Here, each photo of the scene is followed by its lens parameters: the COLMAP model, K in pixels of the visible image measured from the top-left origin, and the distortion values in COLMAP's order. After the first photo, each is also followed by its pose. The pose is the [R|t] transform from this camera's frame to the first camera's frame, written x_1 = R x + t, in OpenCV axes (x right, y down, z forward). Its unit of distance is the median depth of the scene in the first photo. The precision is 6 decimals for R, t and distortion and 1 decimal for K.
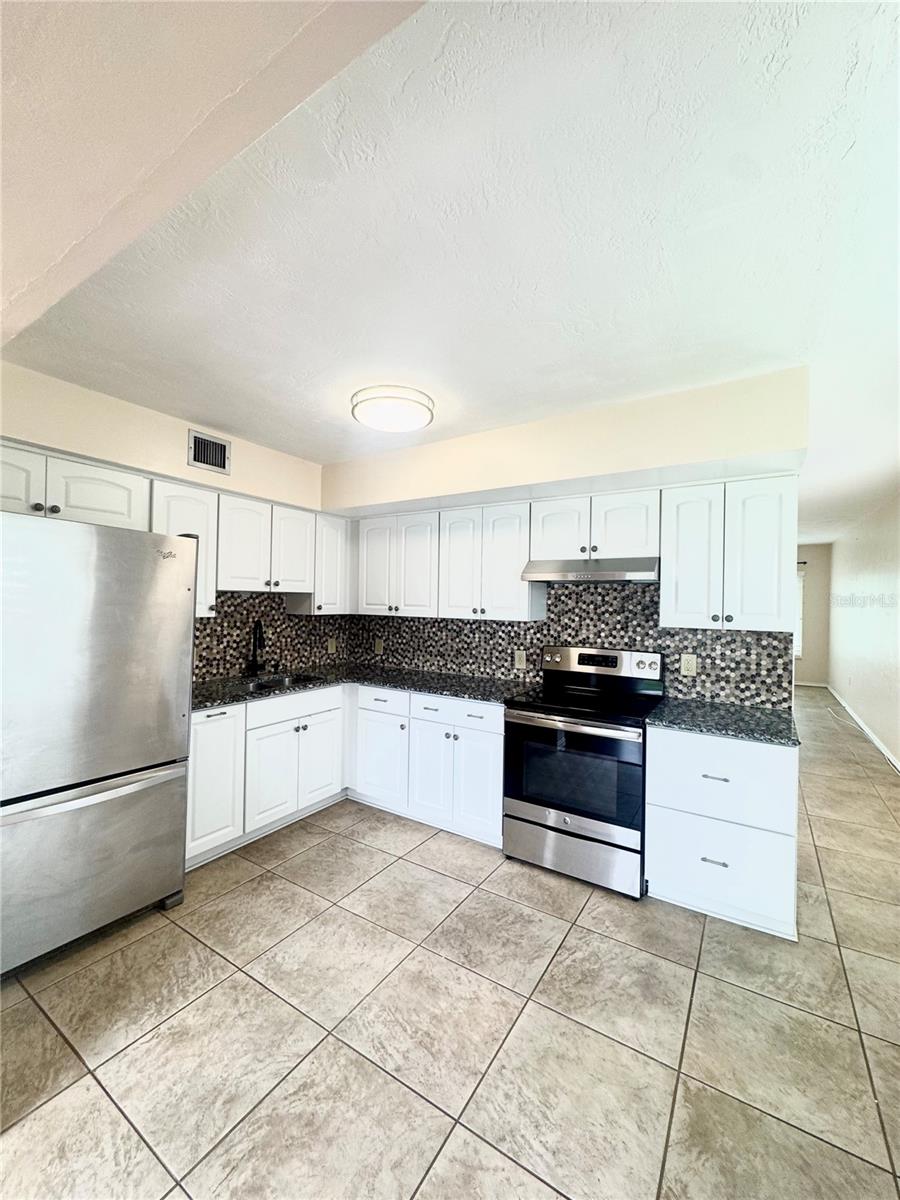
lens RADIAL K [[479.1, 0, 449.3], [0, 479.1, 601.8], [0, 0, 1]] dist [-0.003428, 0.000631]
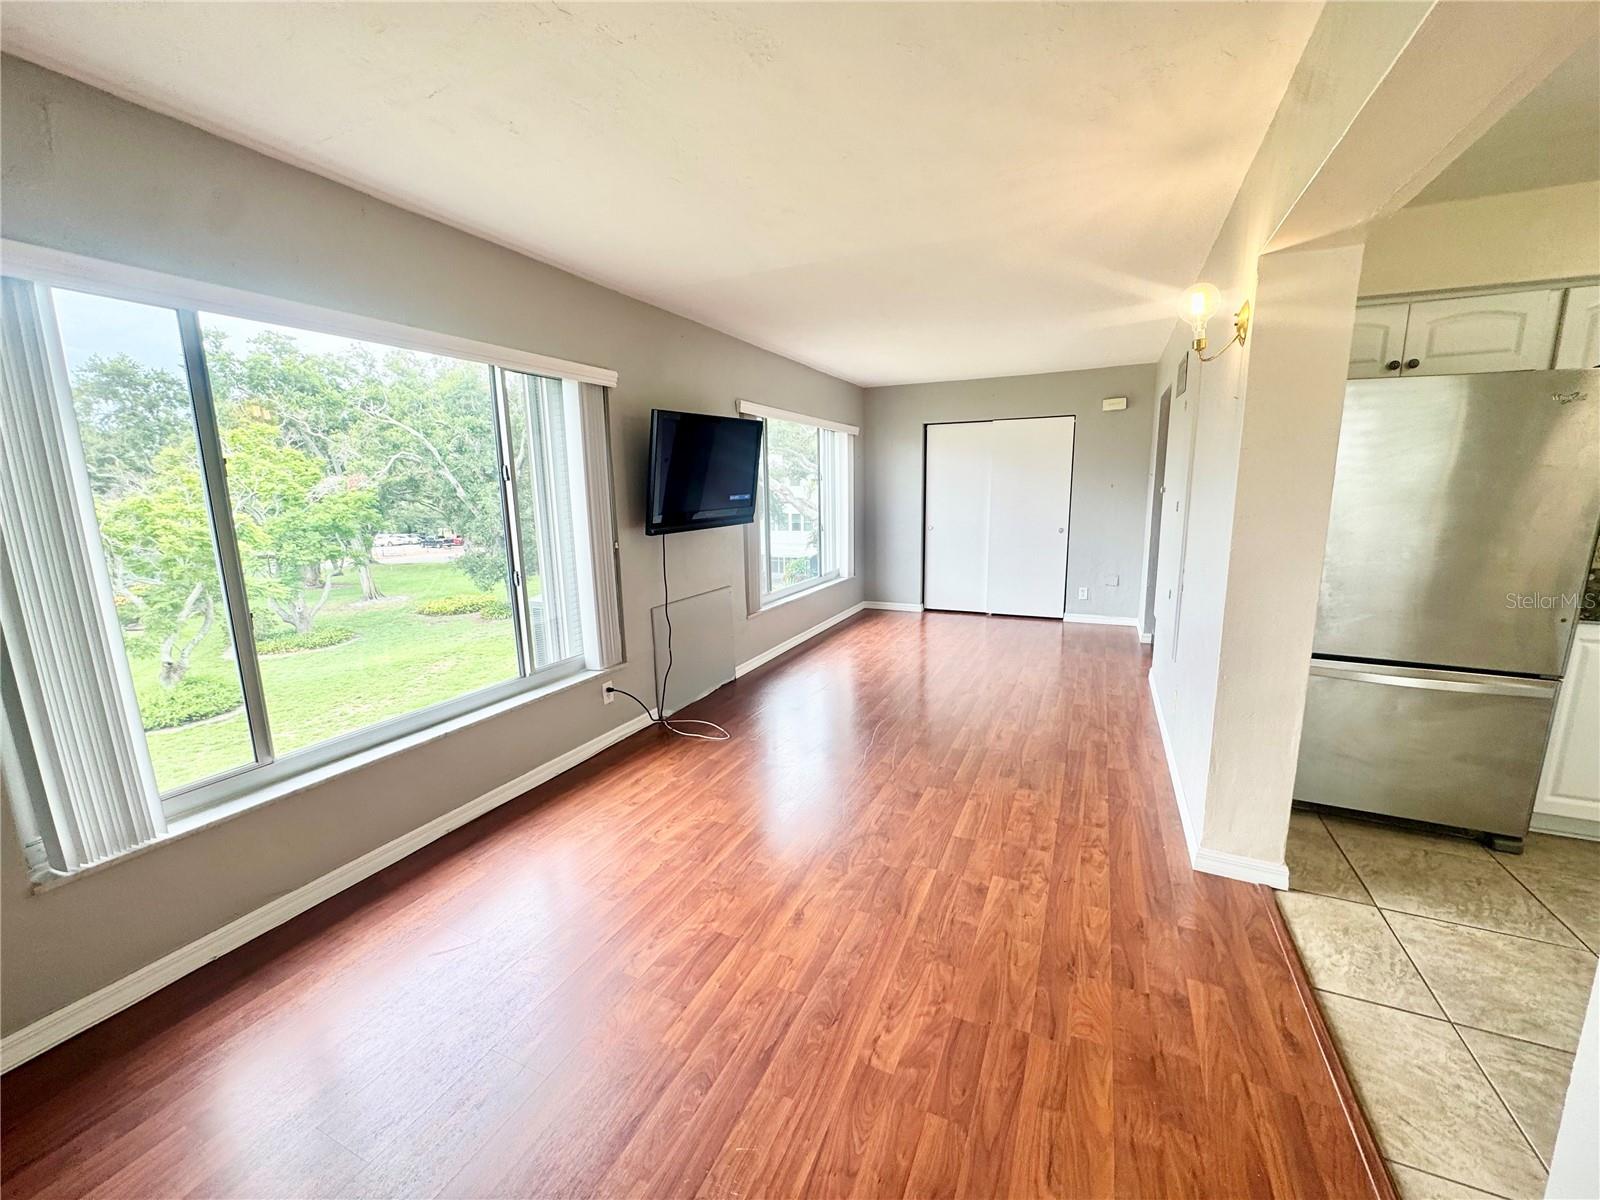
lens RADIAL K [[638.8, 0, 804.6], [0, 638.8, 600.2], [0, 0, 1]] dist [-0.003428, 0.000631]
pose [[0.138656, 0.152960, -0.978457, 0.214118], [0.015613, 0.987540, 0.156592, 0.032640], [0.990218, -0.036989, 0.134540, -0.259126]]
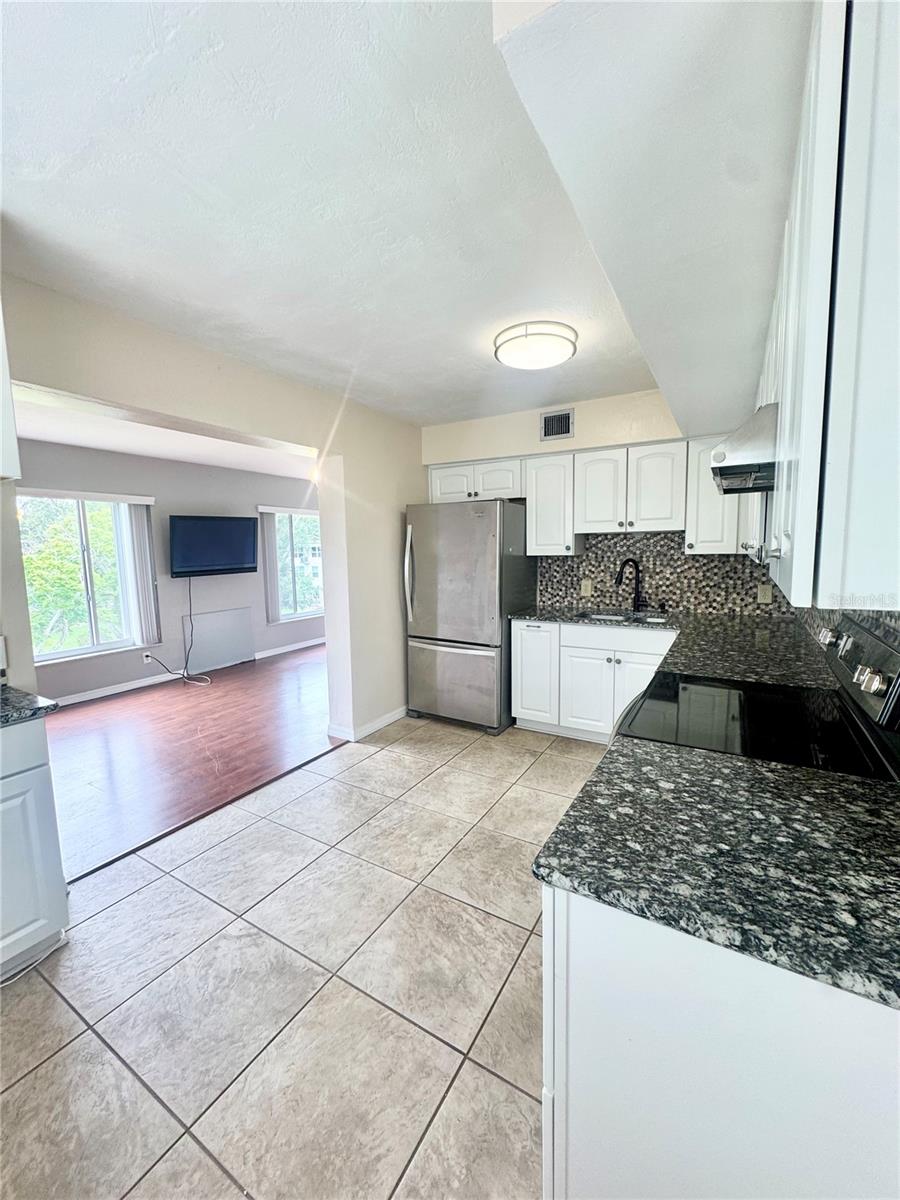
lens RADIAL K [[479.1, 0, 450.9], [0, 479.1, 600.2], [0, 0, 1]] dist [-0.003428, 0.000631]
pose [[0.031483, 0.090127, -0.995433, 0.880433], [0.016829, 0.995737, 0.090687, 0.034365], [0.999363, -0.019607, 0.029832, 0.741793]]
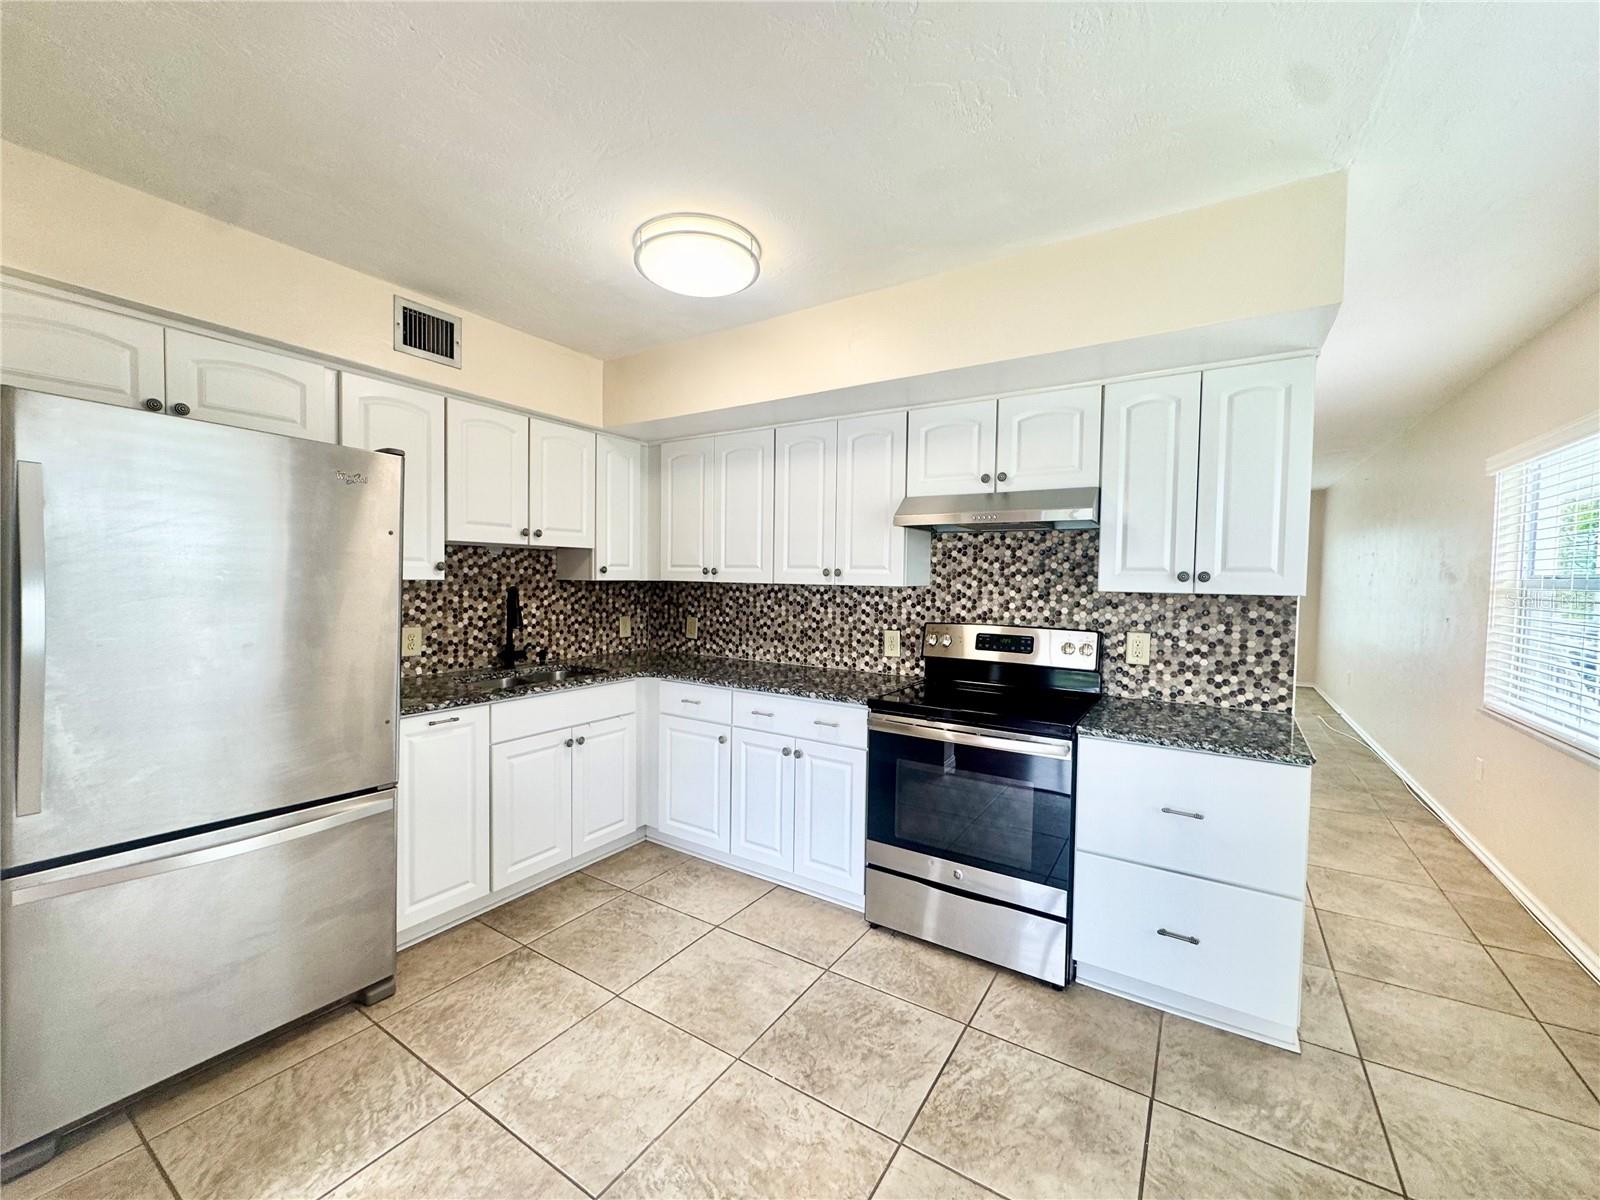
lens RADIAL K [[638.8, 0, 800.0], [0, 638.8, 601.8], [0, 0, 1]] dist [-0.003428, 0.000631]
pose [[0.999999, -0.001267, -0.000460, 0.020073], [0.001283, 0.999276, 0.038027, 0.033096], [0.000412, -0.038028, 0.999277, 0.103825]]
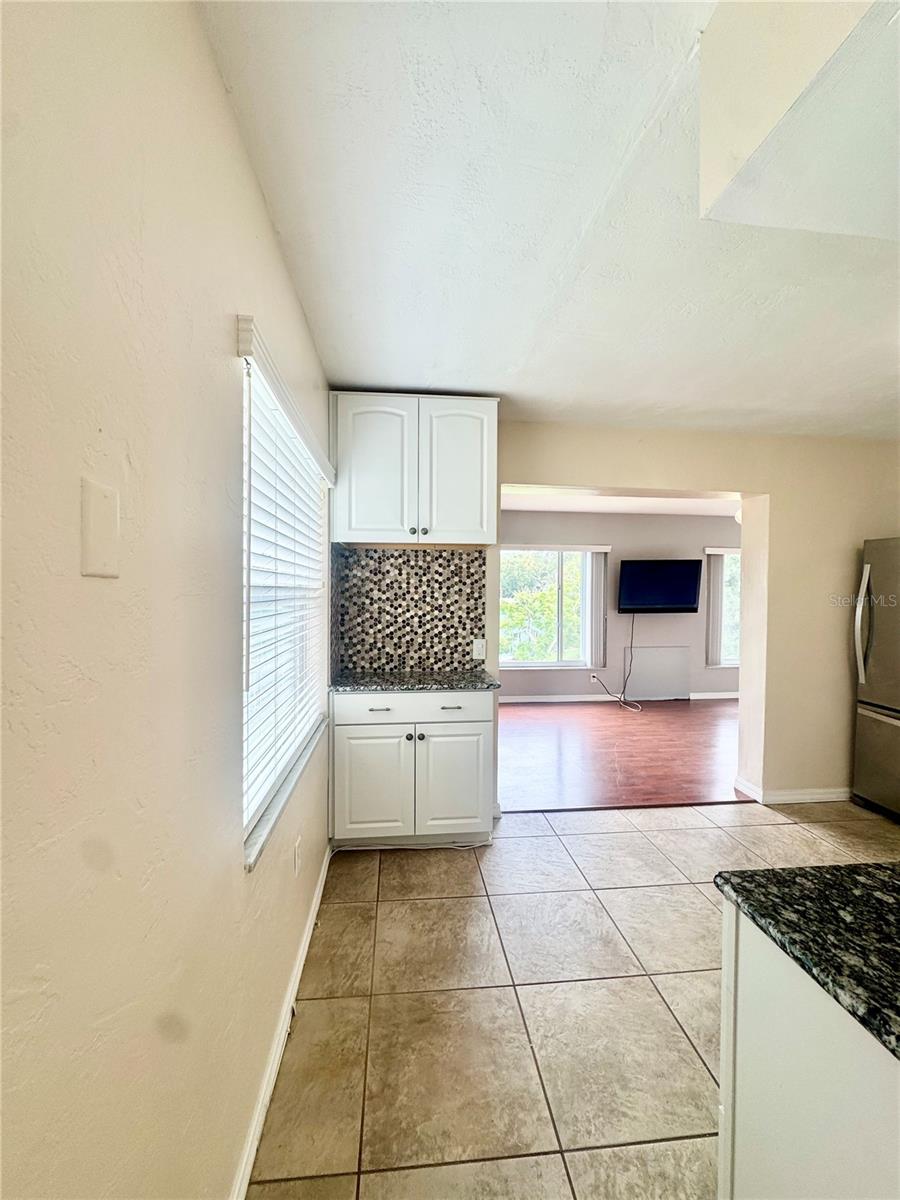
lens RADIAL K [[479.1, 0, 448.9], [0, 479.1, 598.7], [0, 0, 1]] dist [-0.003428, 0.000631]
pose [[-0.779483, -0.013804, -0.626271, 0.958916], [-0.021692, 0.999752, 0.004963, 0.038446], [0.626047, 0.017453, -0.779590, 0.949347]]
